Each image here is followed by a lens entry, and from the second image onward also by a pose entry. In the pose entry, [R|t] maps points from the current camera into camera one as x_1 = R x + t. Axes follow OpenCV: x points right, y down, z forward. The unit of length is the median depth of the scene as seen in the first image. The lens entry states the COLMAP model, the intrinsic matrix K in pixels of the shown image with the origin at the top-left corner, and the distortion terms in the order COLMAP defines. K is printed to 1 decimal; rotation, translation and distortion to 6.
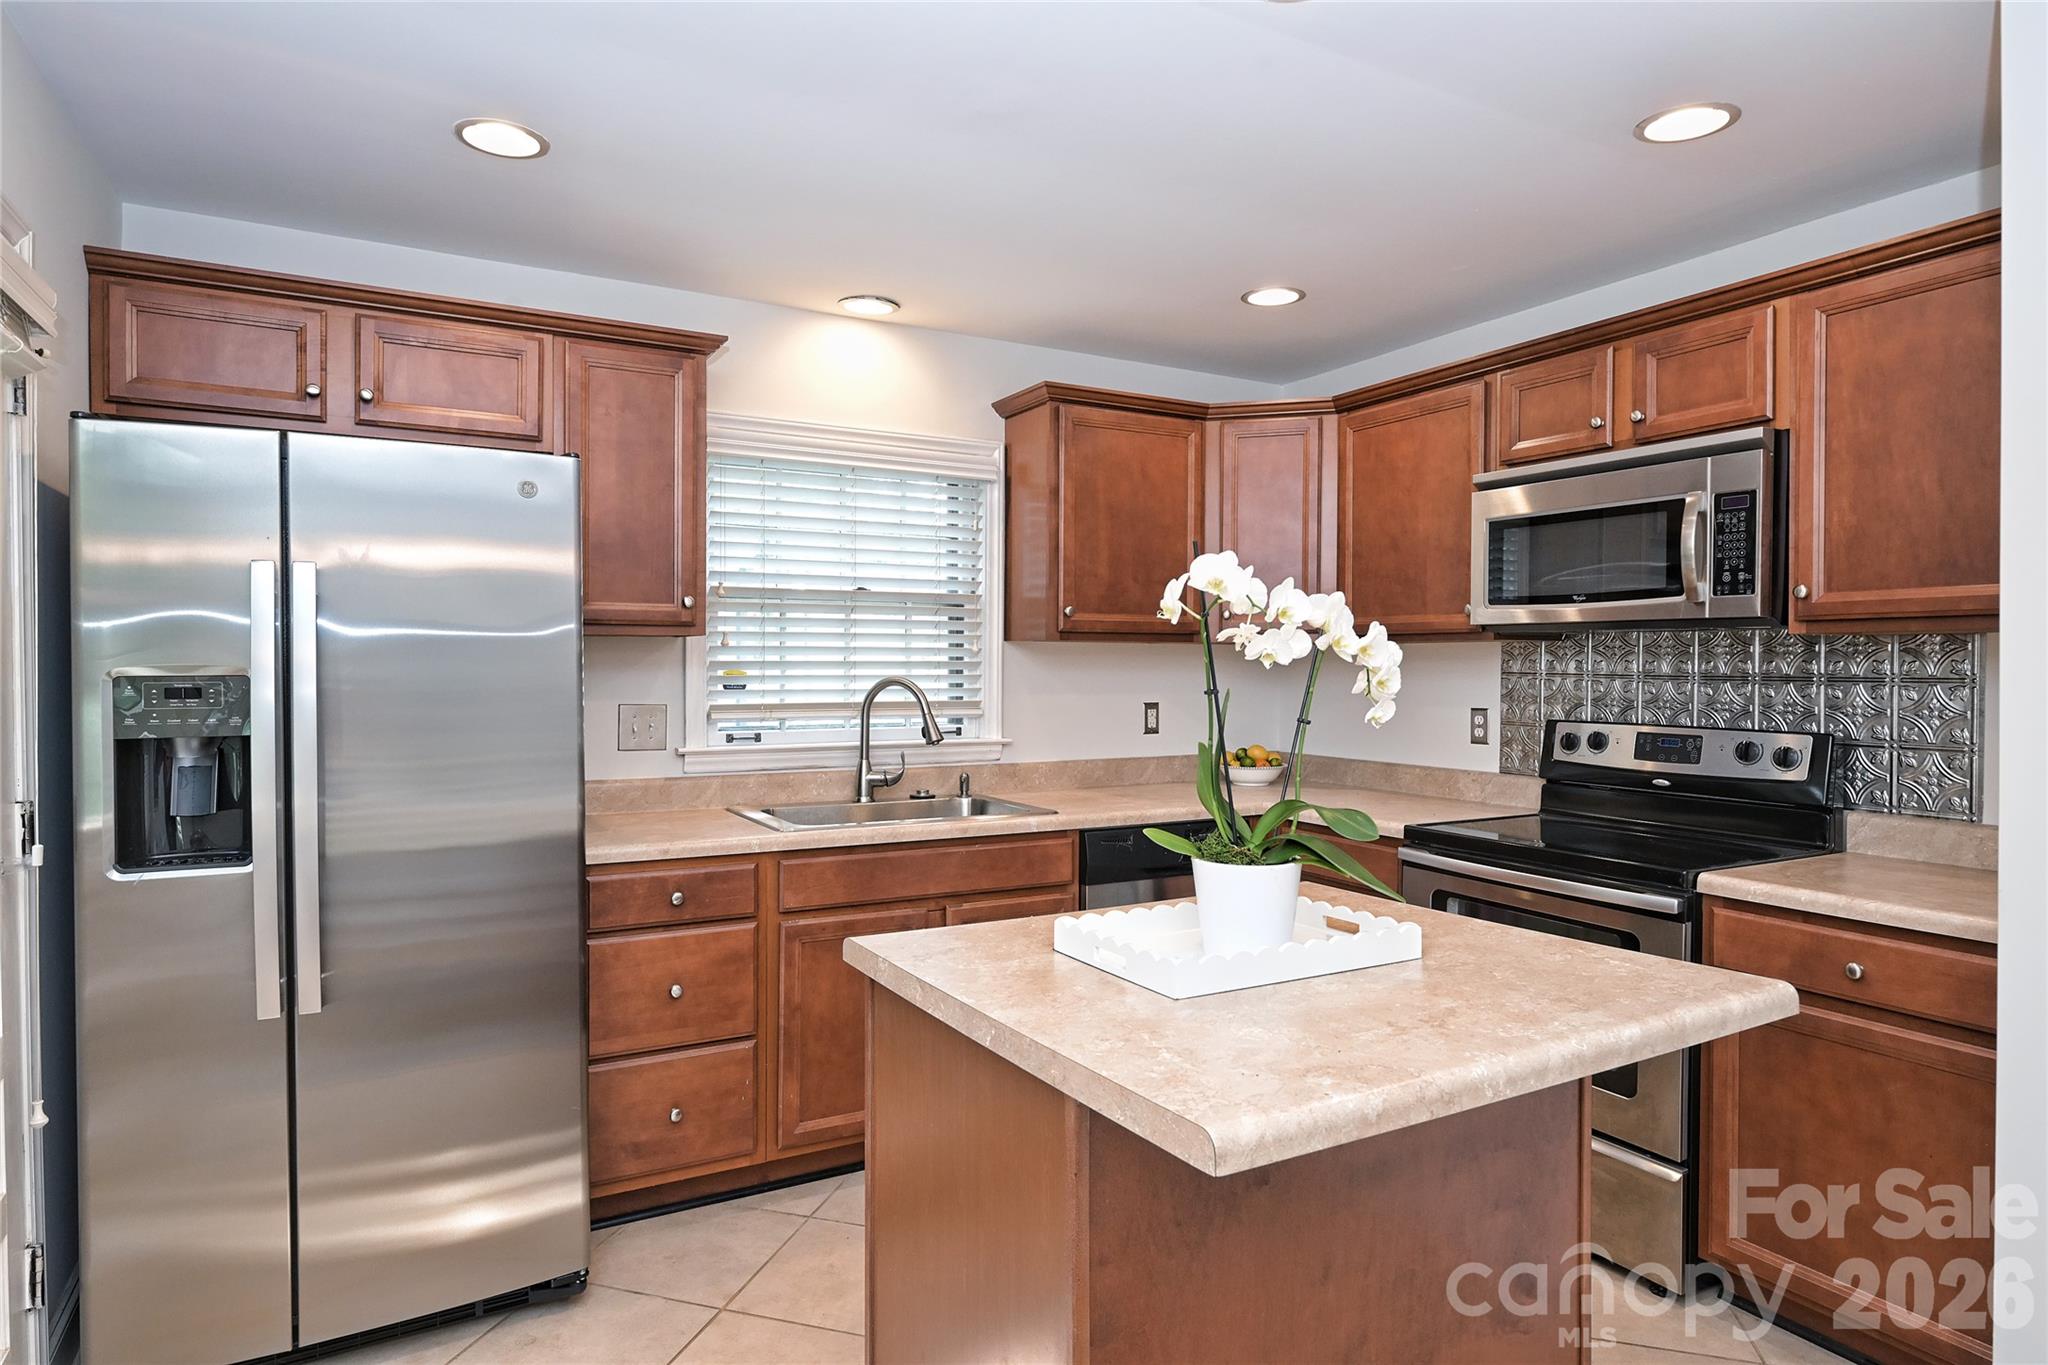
lens RADIAL K [[1147.2, 0, 1024.0], [0, 1147.2, 682.5], [0, 0, 1]] dist [0.000170, -0.000008]
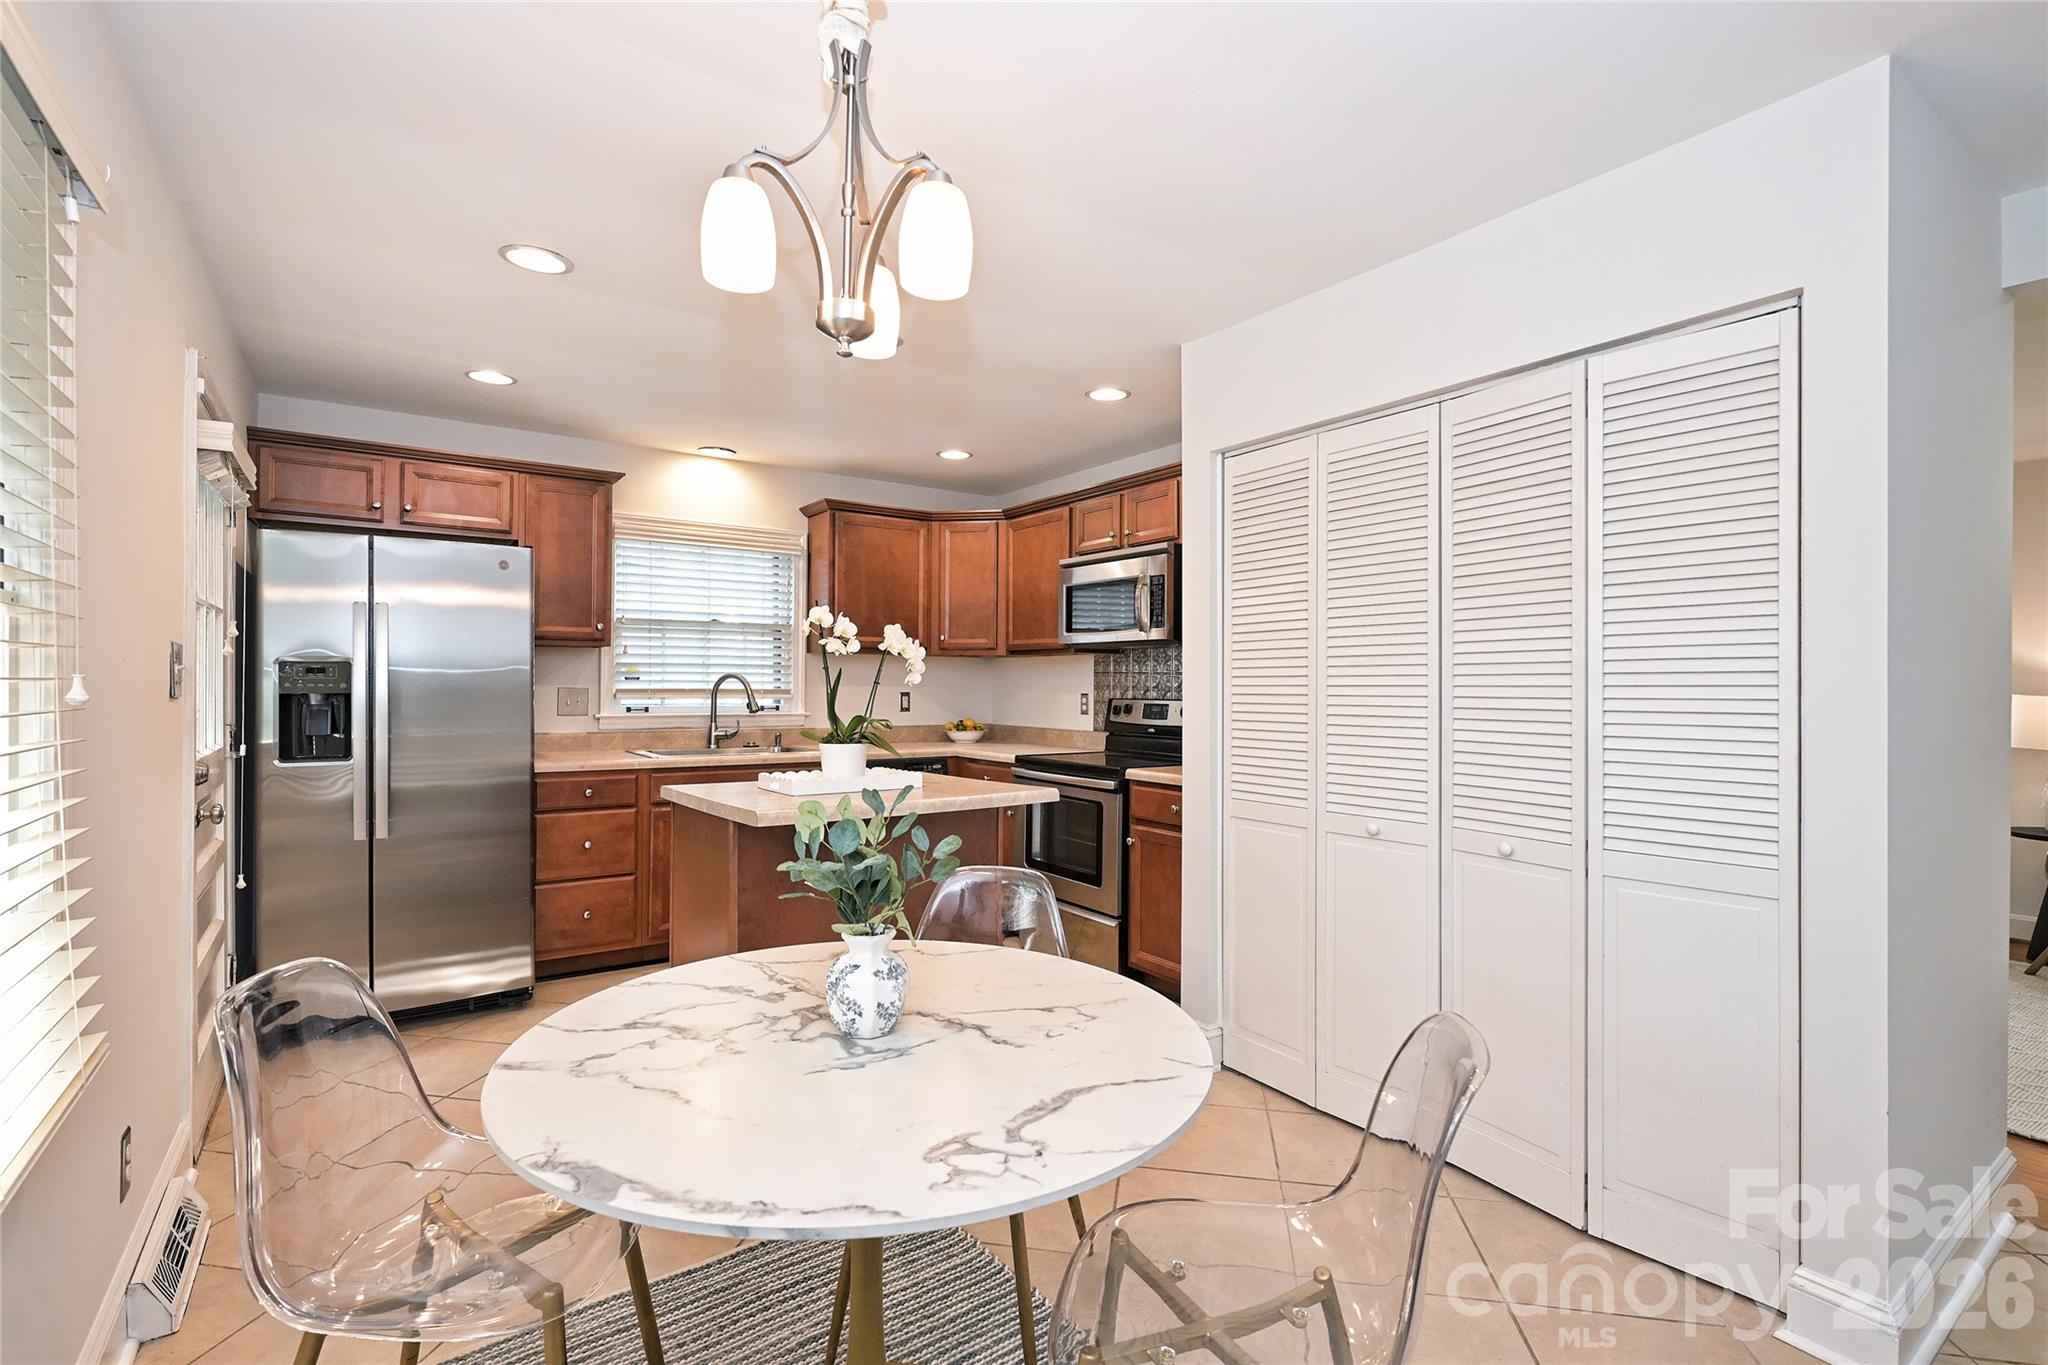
lens RADIAL K [[948.5, 0, 1024.0], [0, 948.5, 682.5], [0, 0, 1]] dist [0.001559, 0.000205]
pose [[0.994851, 0.003695, 0.101285, 0.197846], [-0.001942, 0.999847, -0.017402, 0.037254], [-0.101334, 0.017115, 0.994705, -0.482329]]
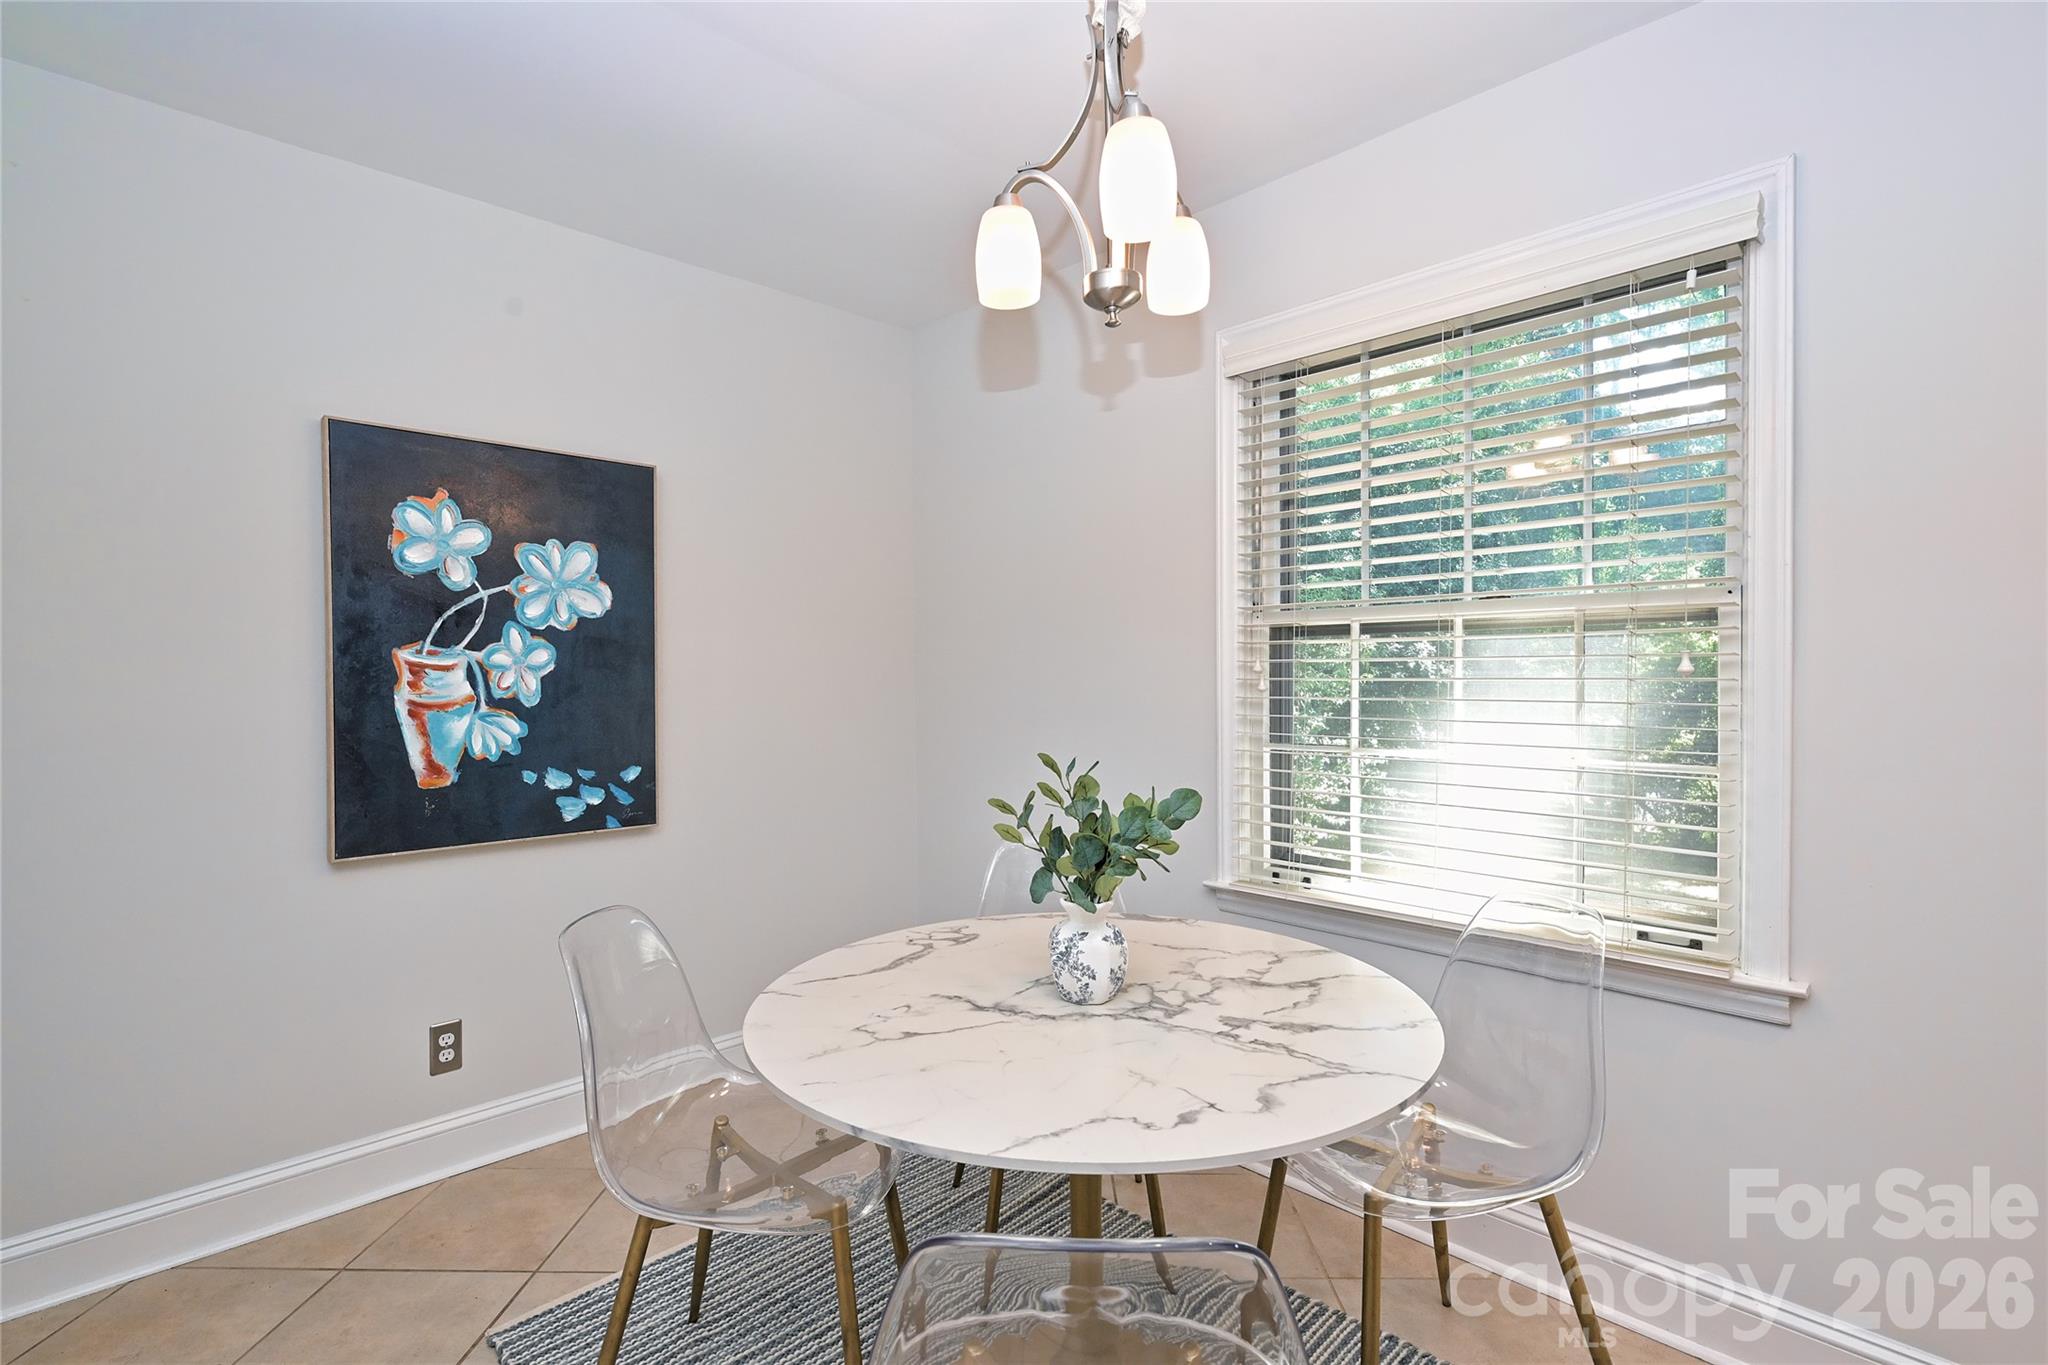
lens RADIAL K [[959.1, 0, 1024.0], [0, 959.1, 682.5], [0, 0, 1]] dist [-0.000047, 0.000024]
pose [[-0.966038, 0.005538, -0.258340, 0.326042], [-0.001260, 0.999658, 0.026139, 0.031059], [0.258396, 0.025577, -0.965700, 0.467990]]
